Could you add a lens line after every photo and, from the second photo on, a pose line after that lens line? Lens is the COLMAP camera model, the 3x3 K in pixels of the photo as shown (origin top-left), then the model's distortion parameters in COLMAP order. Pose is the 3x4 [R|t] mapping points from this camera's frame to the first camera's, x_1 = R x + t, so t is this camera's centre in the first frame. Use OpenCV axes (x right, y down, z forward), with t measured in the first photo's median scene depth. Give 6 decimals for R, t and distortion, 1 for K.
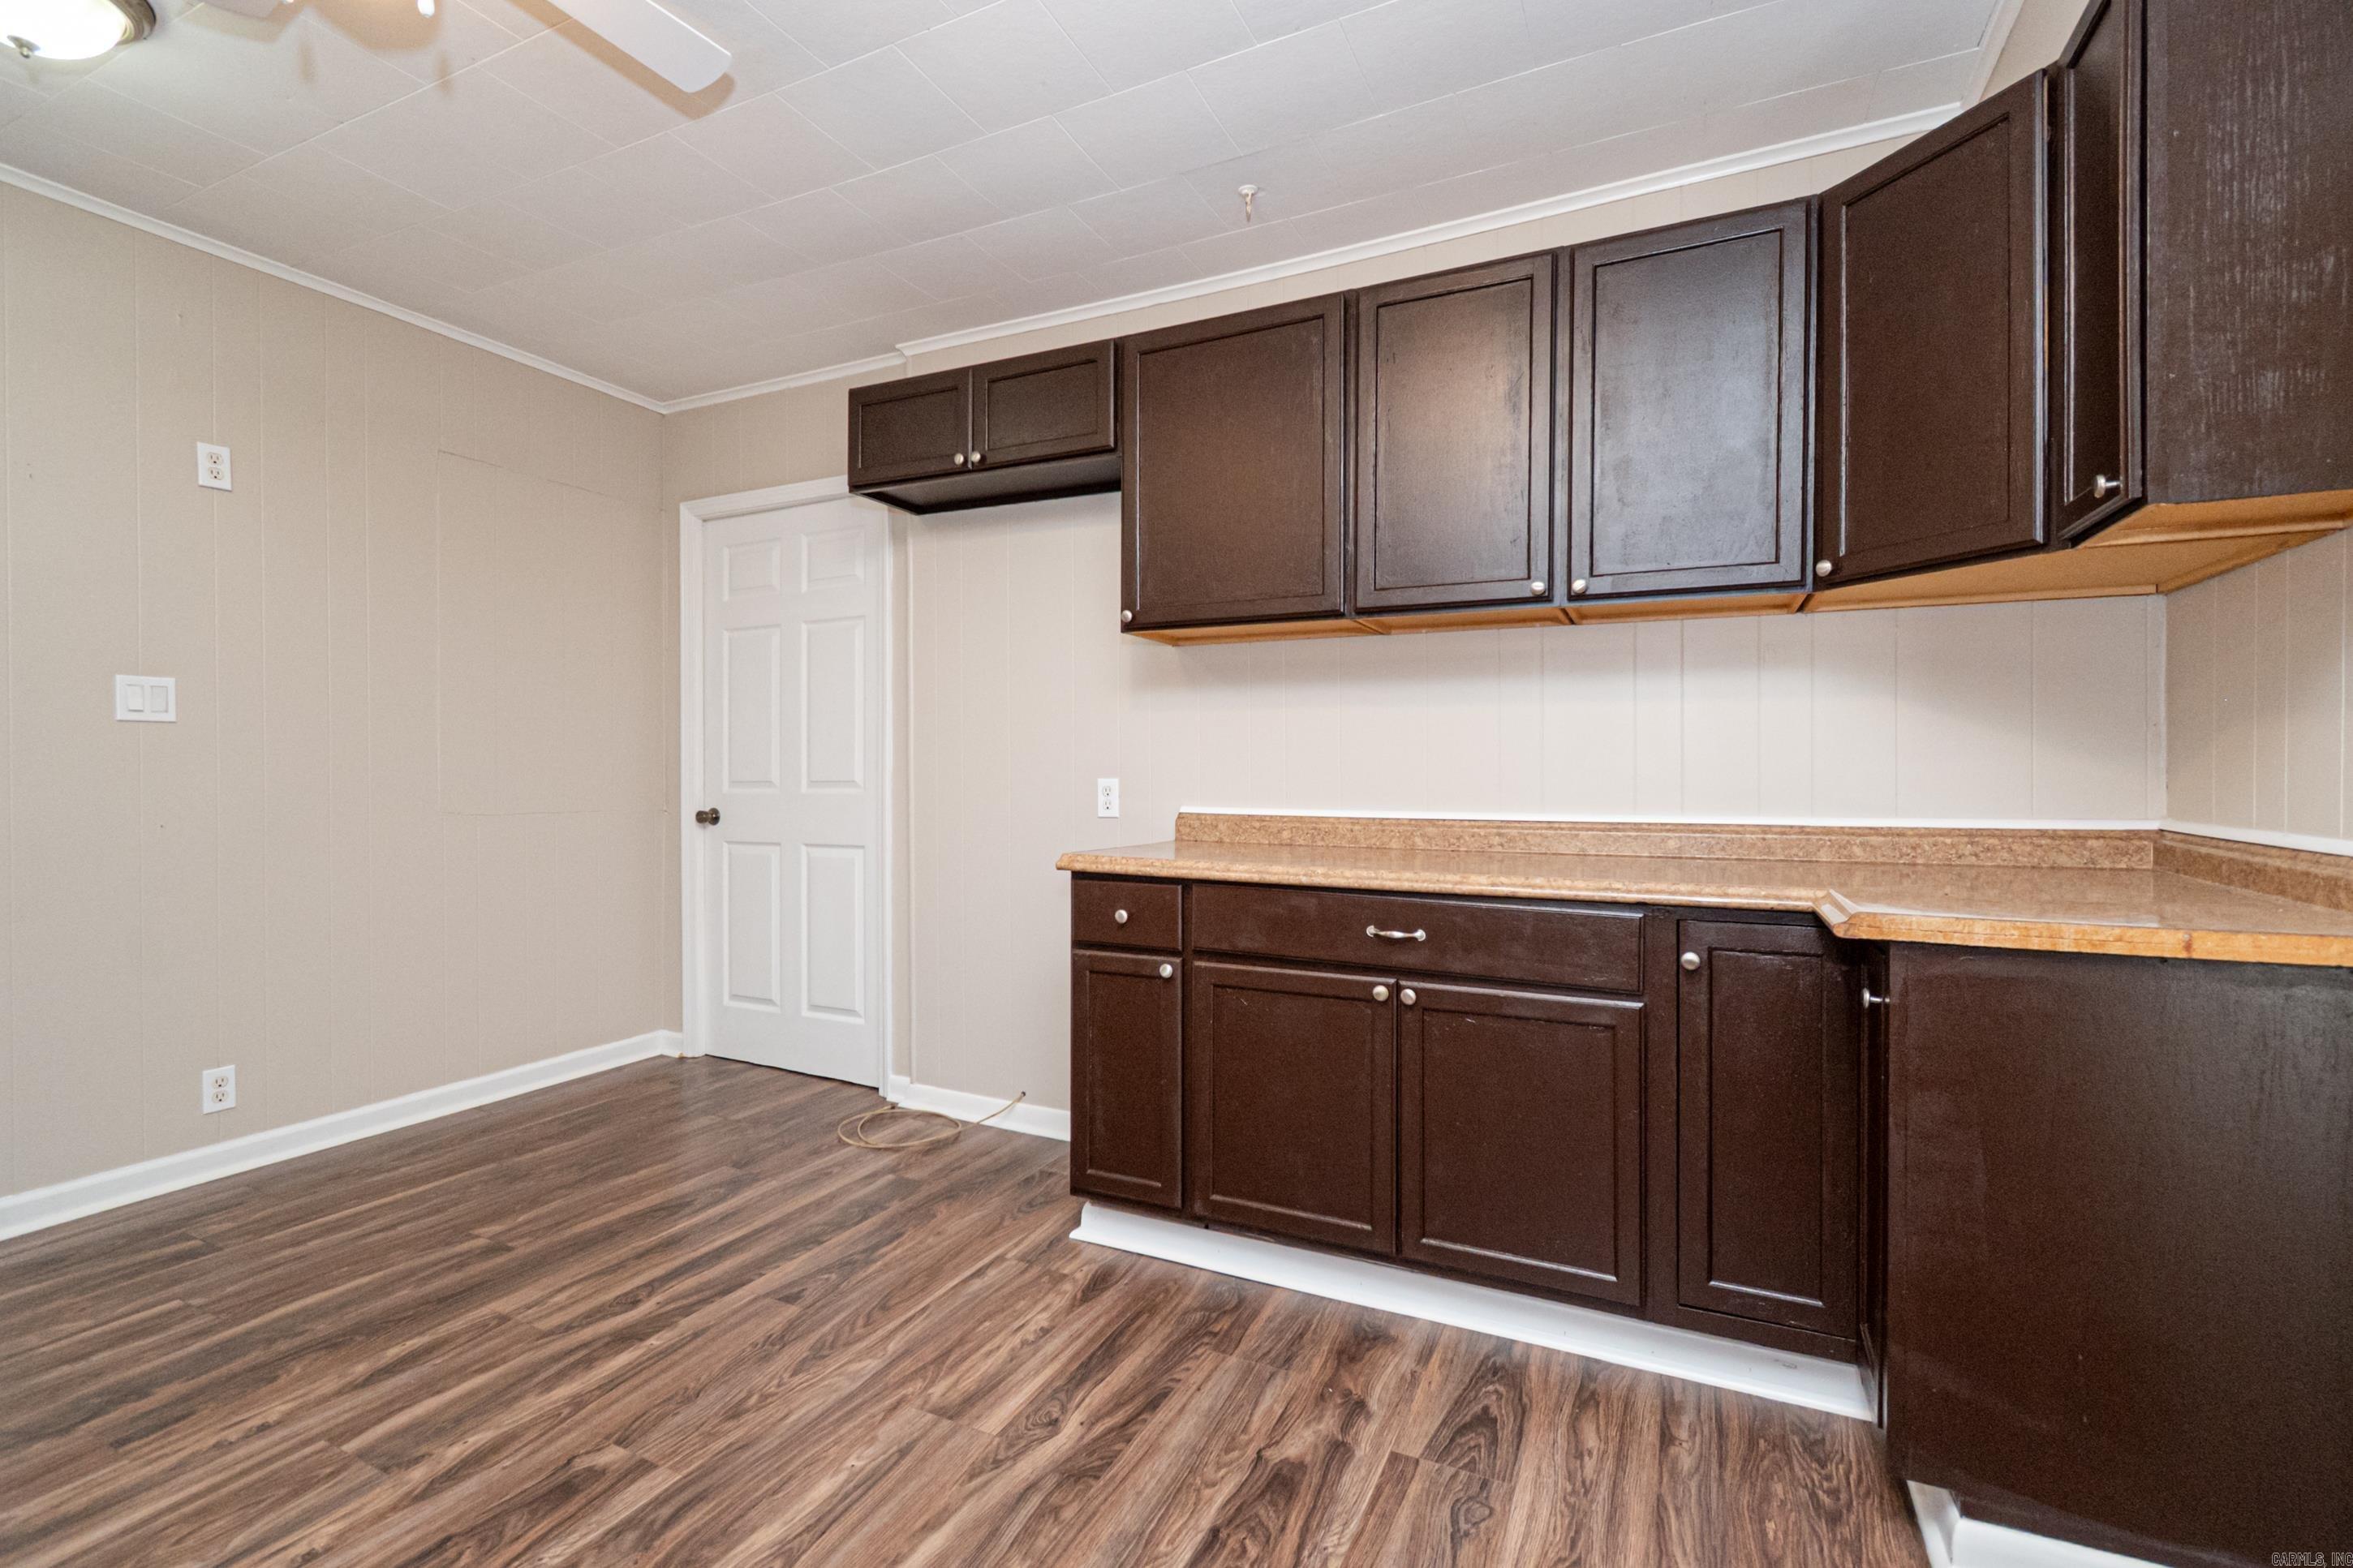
lens RADIAL K [[1041.8, 0, 1176.5], [0, 1041.8, 784.0], [0, 0, 1]] dist [0.007619, -0.005011]
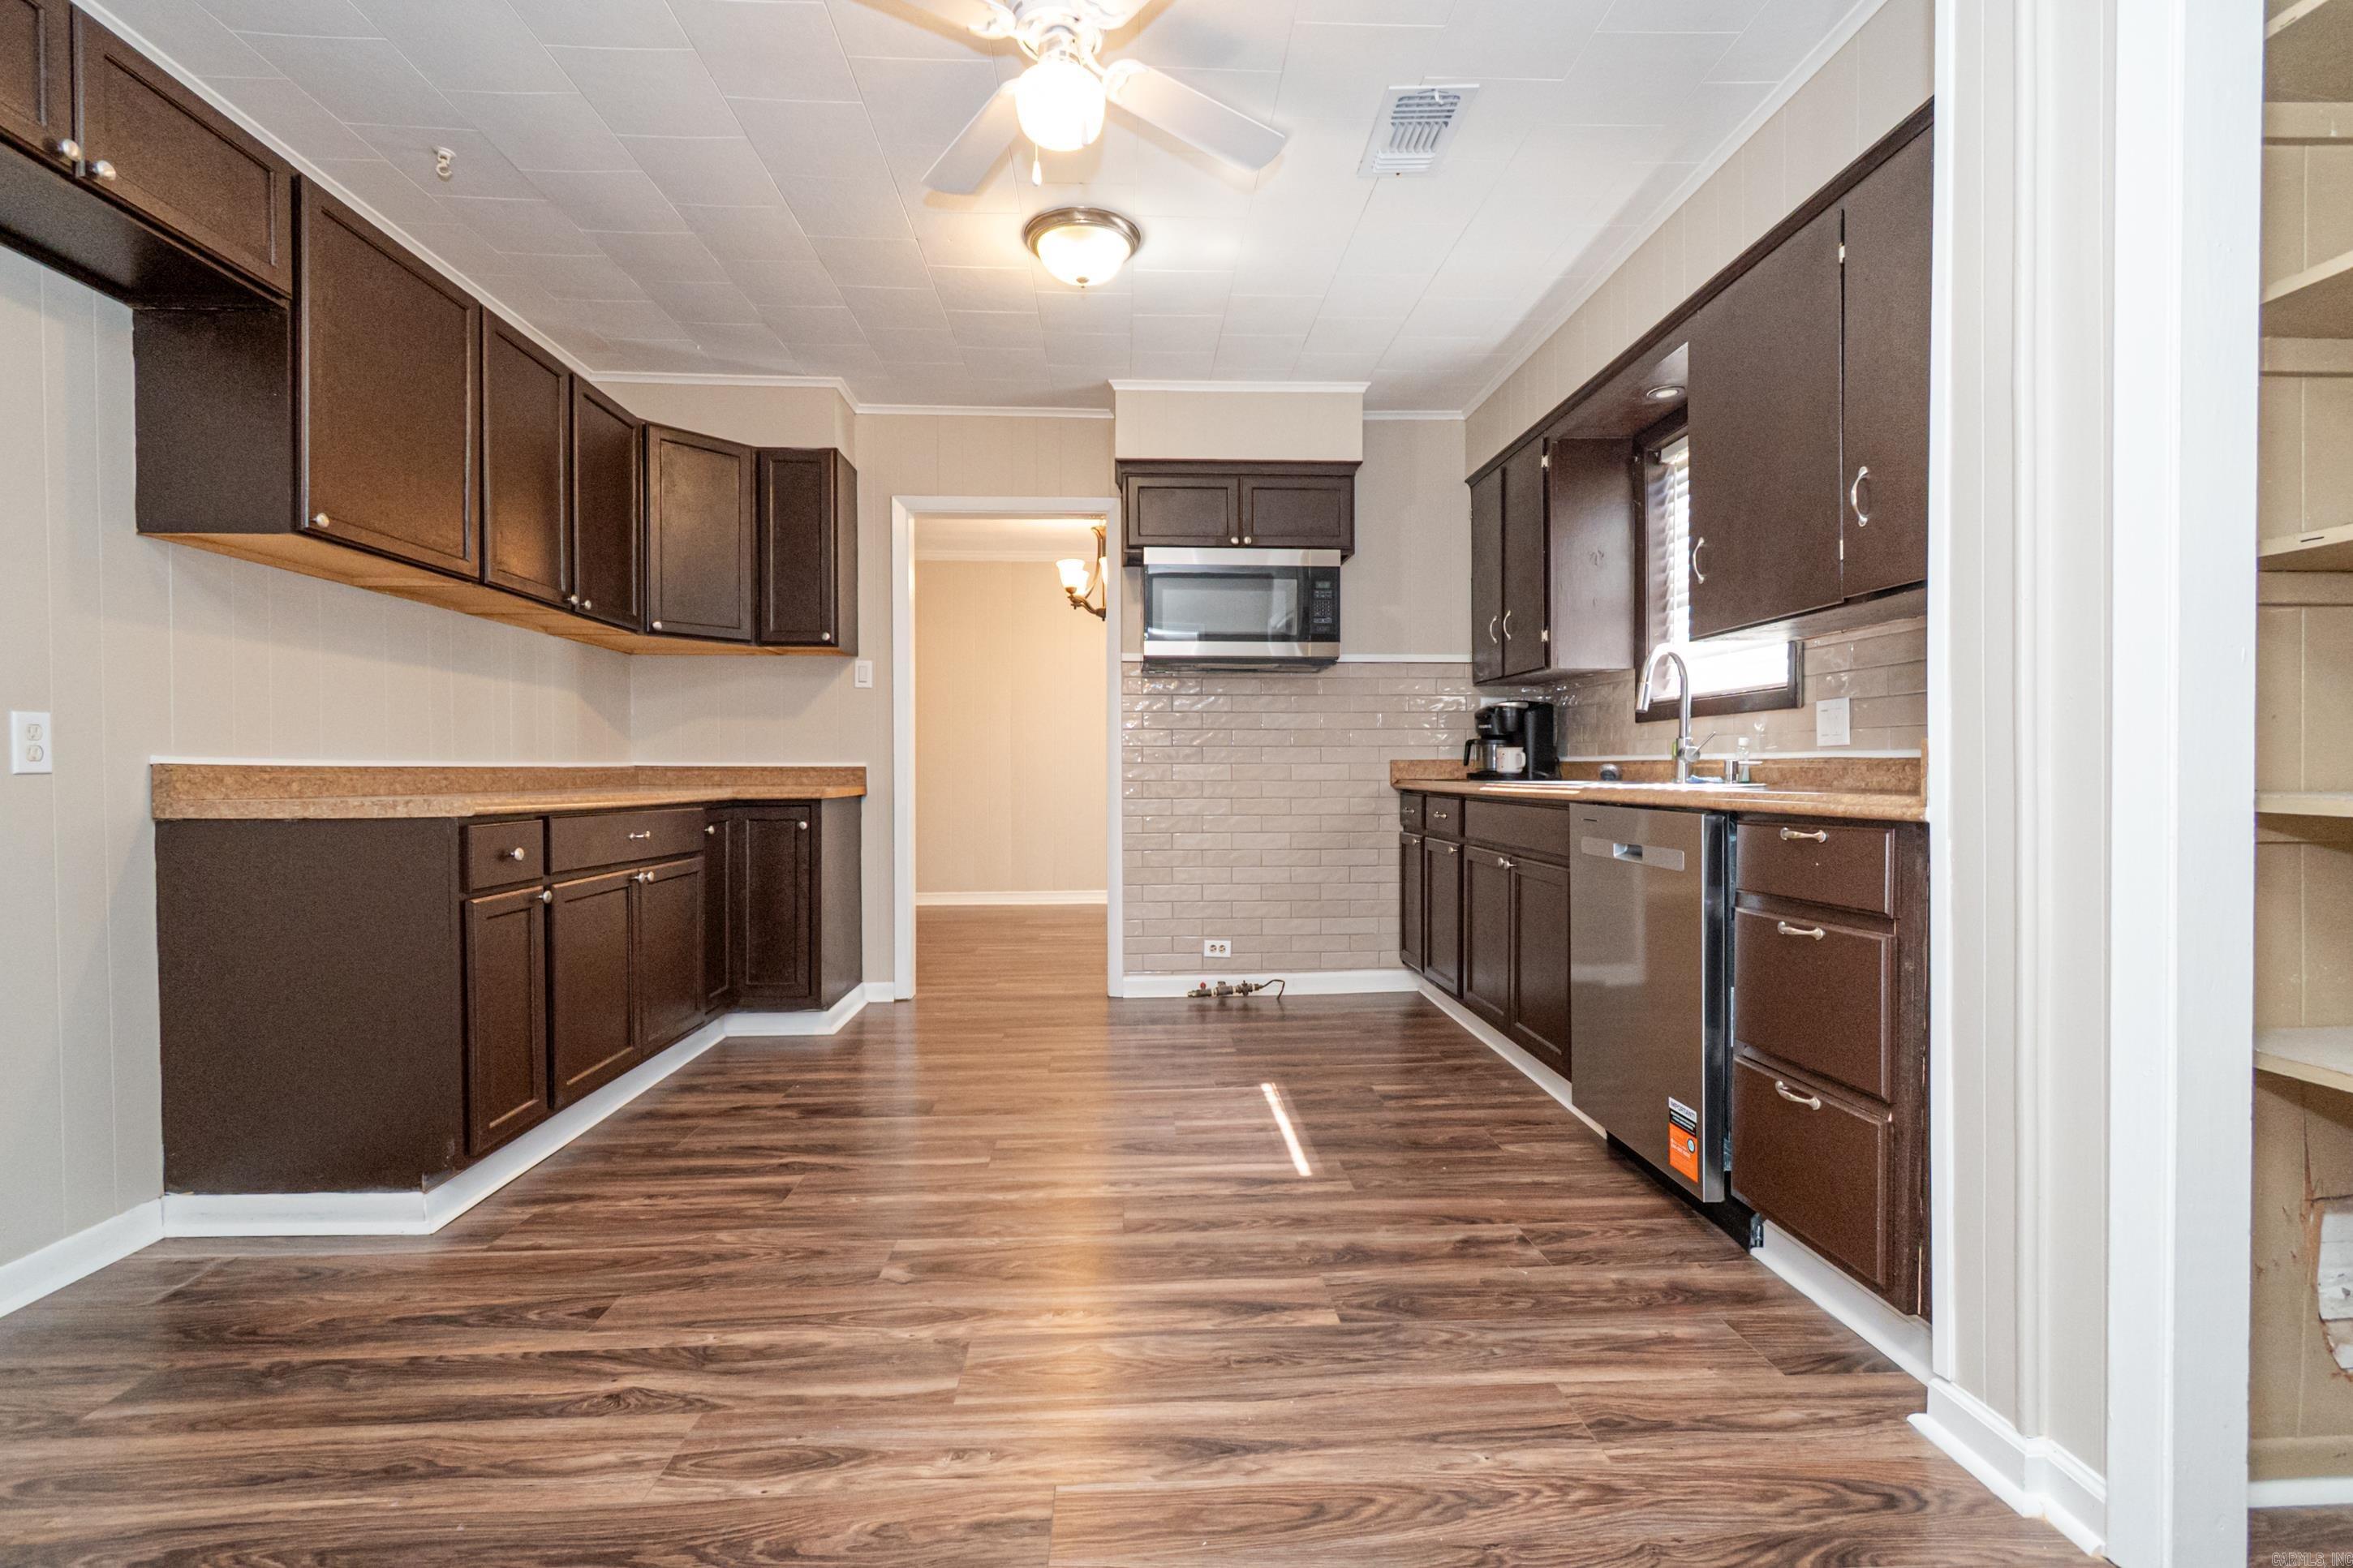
lens RADIAL K [[1041.8, 0, 1176.5], [0, 1041.8, 784.0], [0, 0, 1]] dist [0.007619, -0.005011]
pose [[-0.481944, -0.011163, 0.876131, -1.310722], [0.012349, 0.999733, 0.019532, 0.048005], [-0.876115, 0.020233, -0.481677, 0.962359]]
